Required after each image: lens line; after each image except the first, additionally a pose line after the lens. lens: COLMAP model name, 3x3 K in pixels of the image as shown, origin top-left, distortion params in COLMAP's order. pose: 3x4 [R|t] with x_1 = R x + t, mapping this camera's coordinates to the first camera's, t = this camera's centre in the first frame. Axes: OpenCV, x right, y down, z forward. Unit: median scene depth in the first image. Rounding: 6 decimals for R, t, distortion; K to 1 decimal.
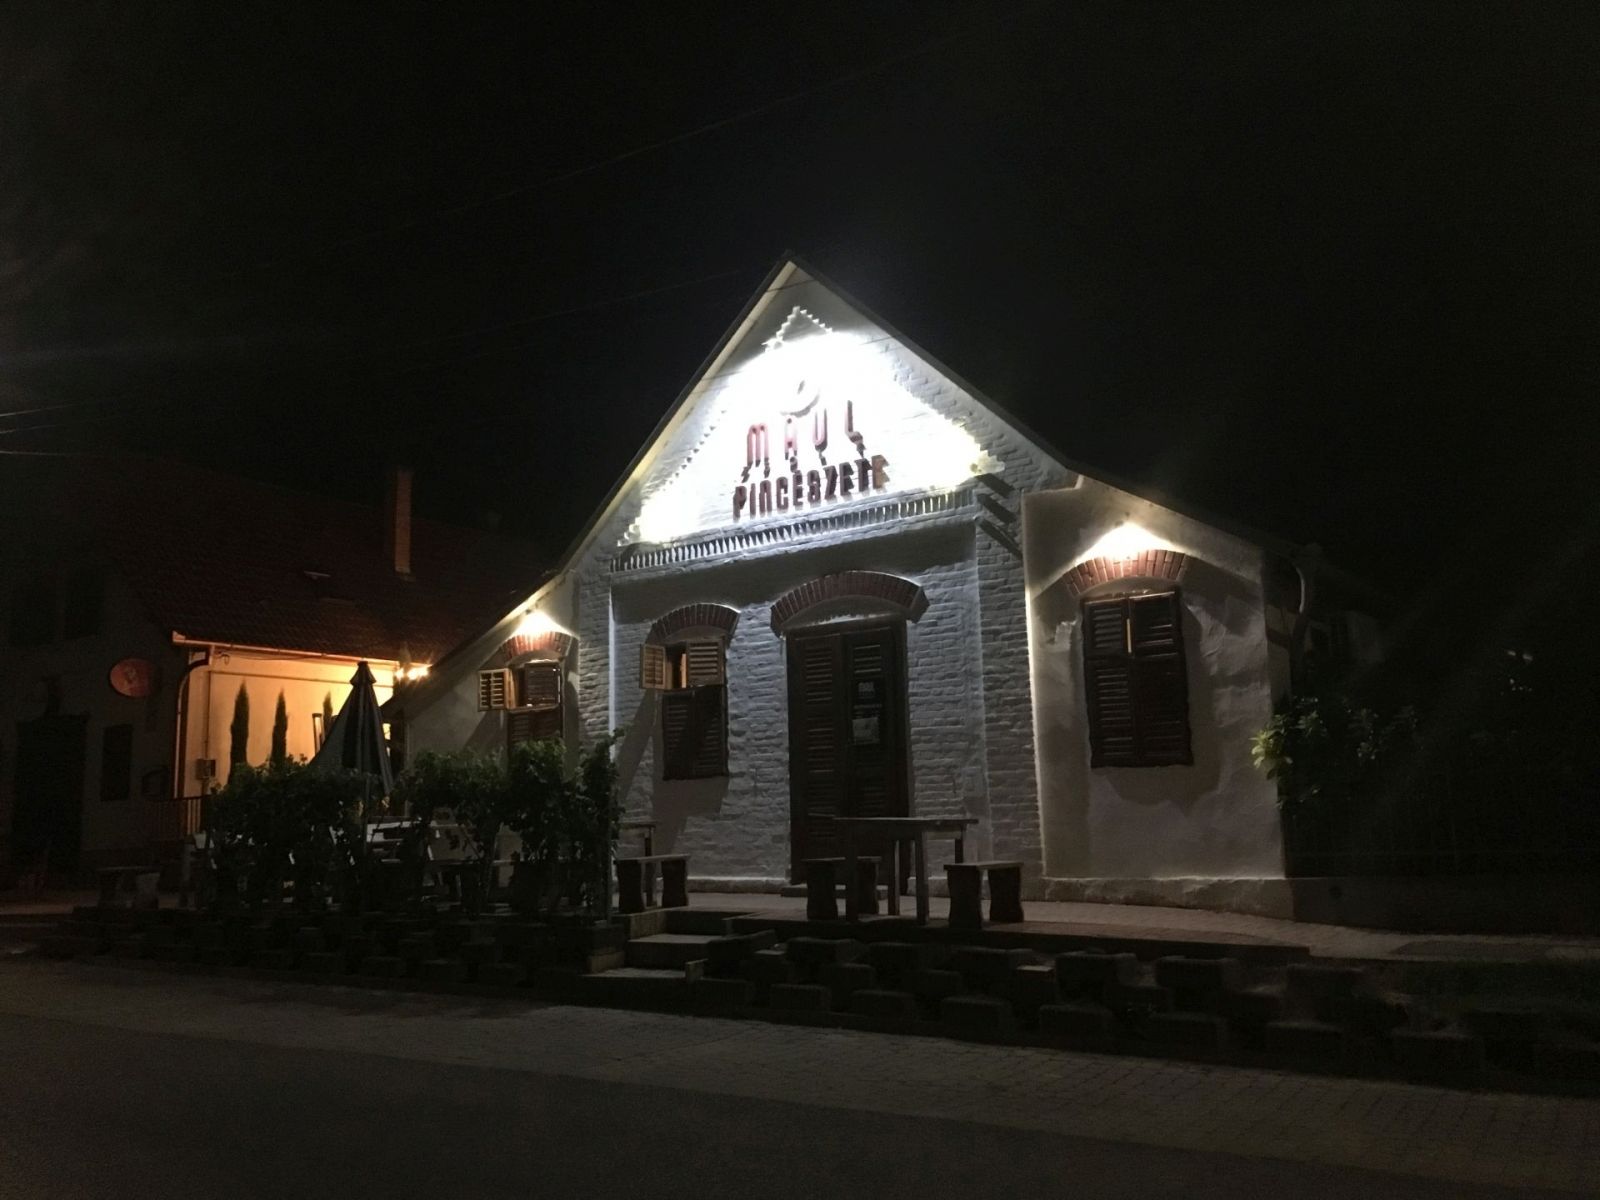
lens RADIAL K [[1323.6, 0, 795.6], [0, 1323.6, 602.0], [0, 0, 1]] dist [0.048905, -0.034973]
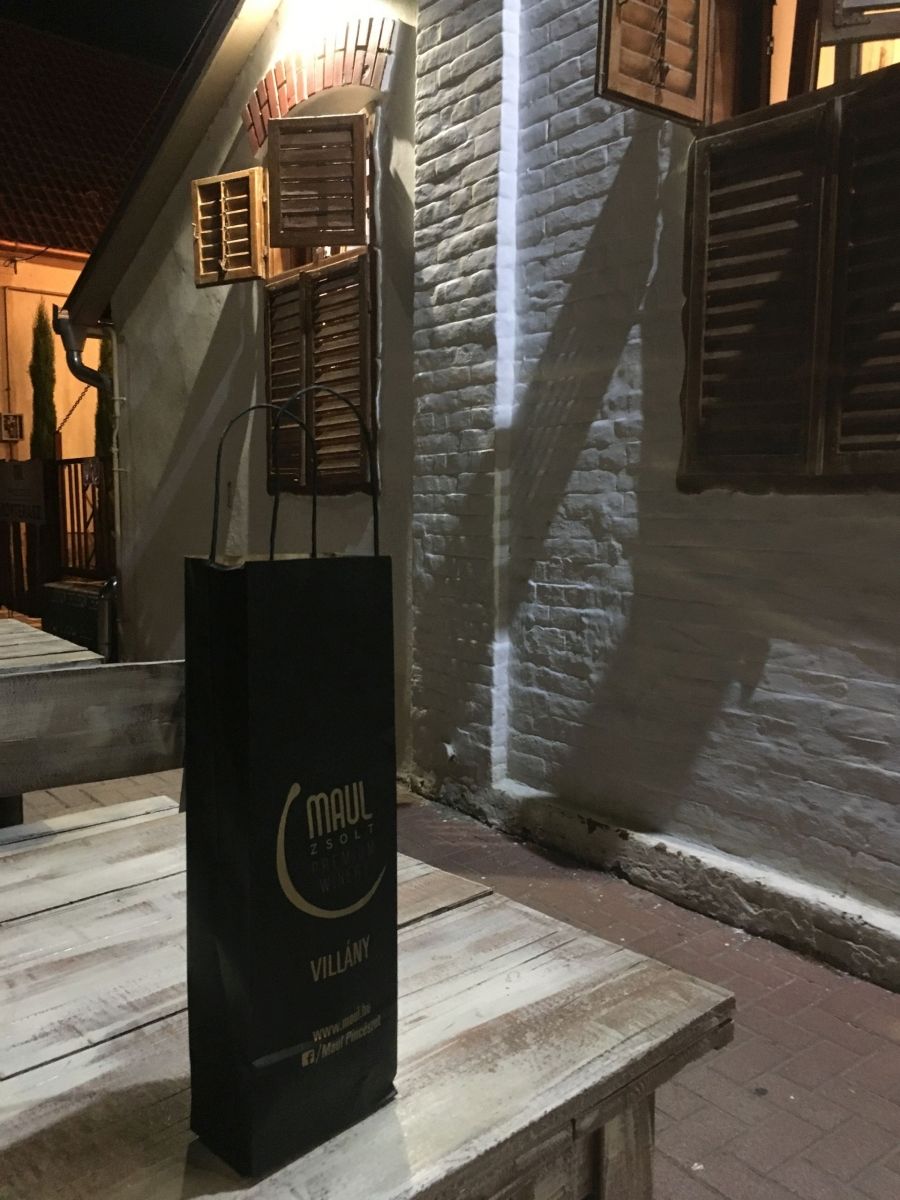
lens RADIAL K [[992.7, 0, 447.6], [0, 992.7, 601.0], [0, 0, 1]] dist [0.048905, -0.034973]
pose [[0.958222, 0.066272, -0.278243, -0.081987], [0.013910, 0.960839, 0.276757, 0.094210], [0.285688, -0.269065, 0.919775, 0.750782]]
